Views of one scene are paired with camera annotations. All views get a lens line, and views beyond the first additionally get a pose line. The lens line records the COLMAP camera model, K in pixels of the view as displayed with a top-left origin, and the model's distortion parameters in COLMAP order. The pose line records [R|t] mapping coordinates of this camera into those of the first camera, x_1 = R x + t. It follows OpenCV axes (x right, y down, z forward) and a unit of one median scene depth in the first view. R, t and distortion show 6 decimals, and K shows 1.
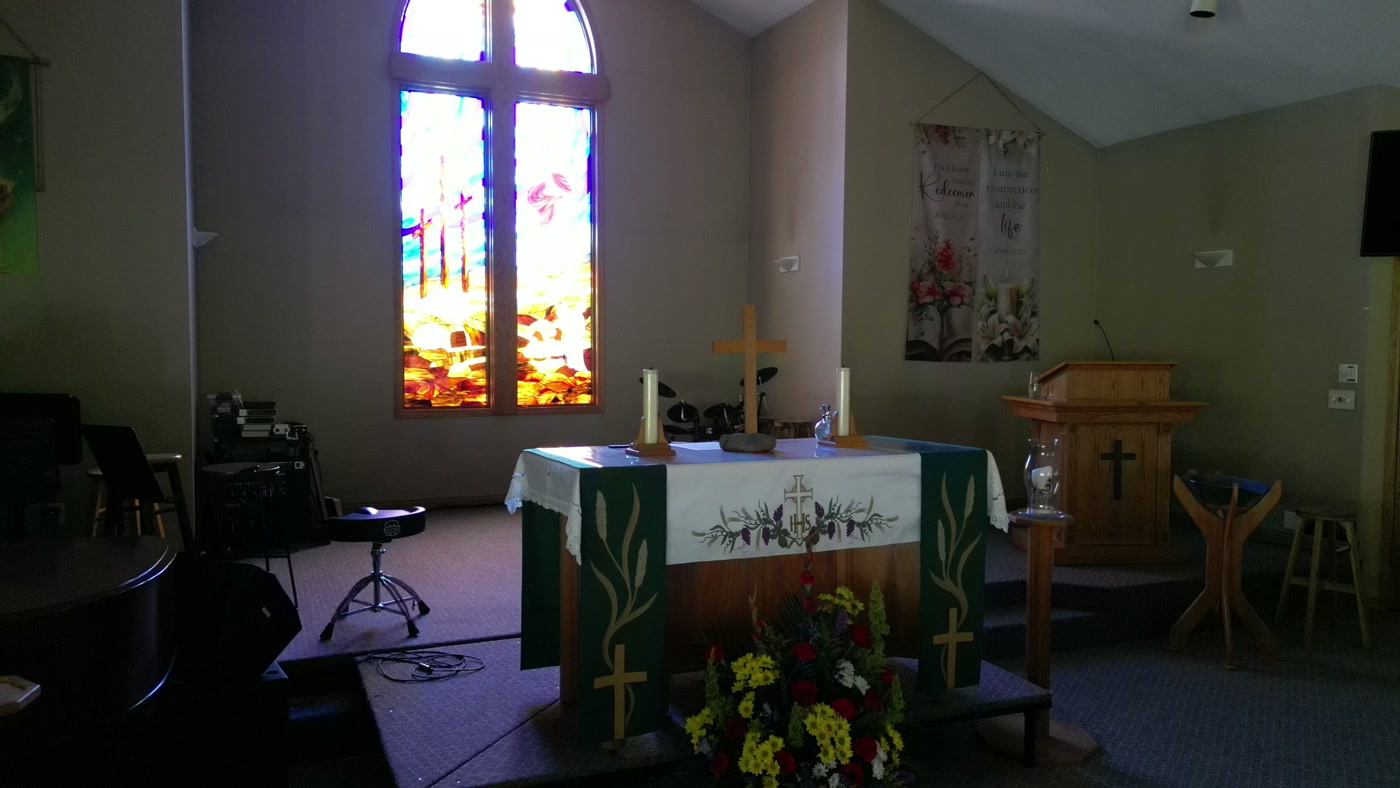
lens RADIAL K [[1042.0, 0, 704.2], [0, 1042.0, 396.4], [0, 0, 1]] dist [0.089990, -0.116977]
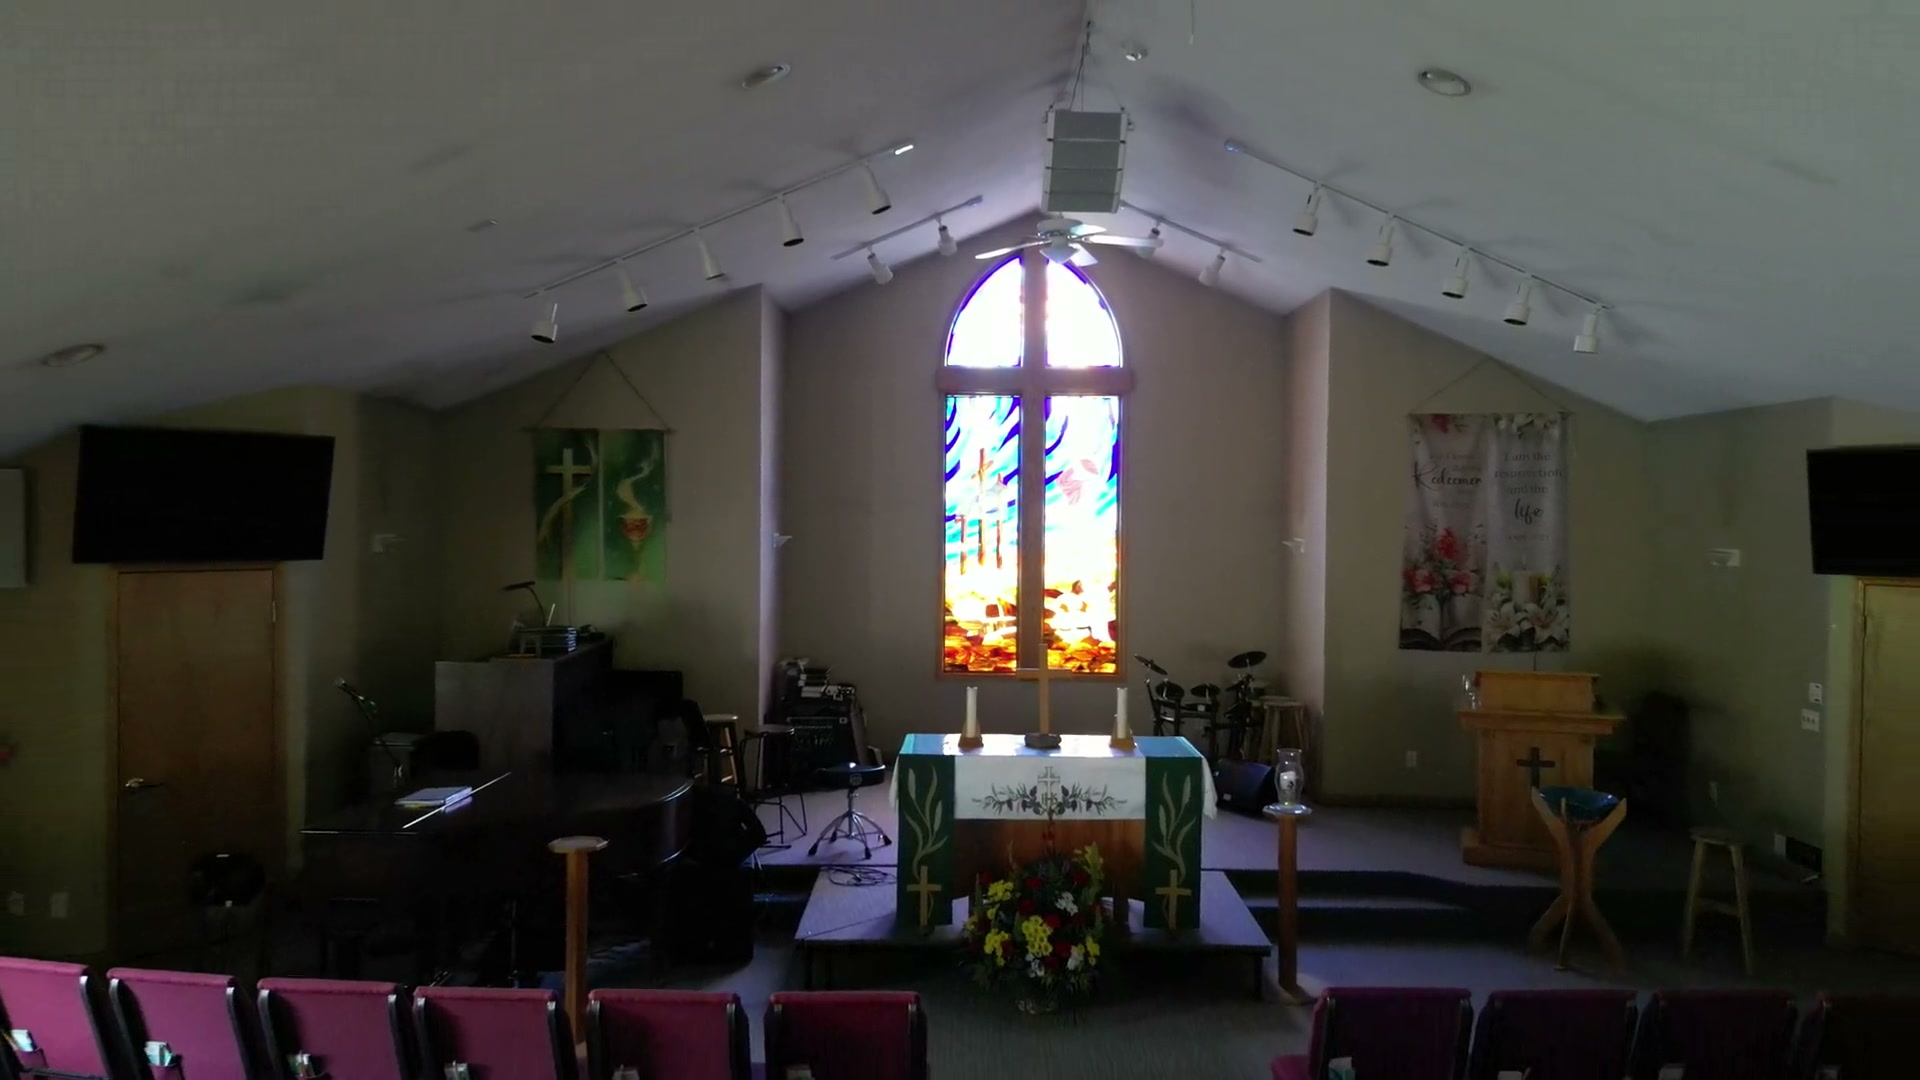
lens RADIAL K [[1424.9, 0, 958.5], [0, 1424.9, 540.2], [0, 0, 1]] dist [0.129943, -0.241299]
pose [[0.915466, 0.008934, -0.402295, 0.352264], [-0.025295, 0.999054, -0.035376, -0.077193], [0.401599, 0.042562, 0.914826, -0.421446]]
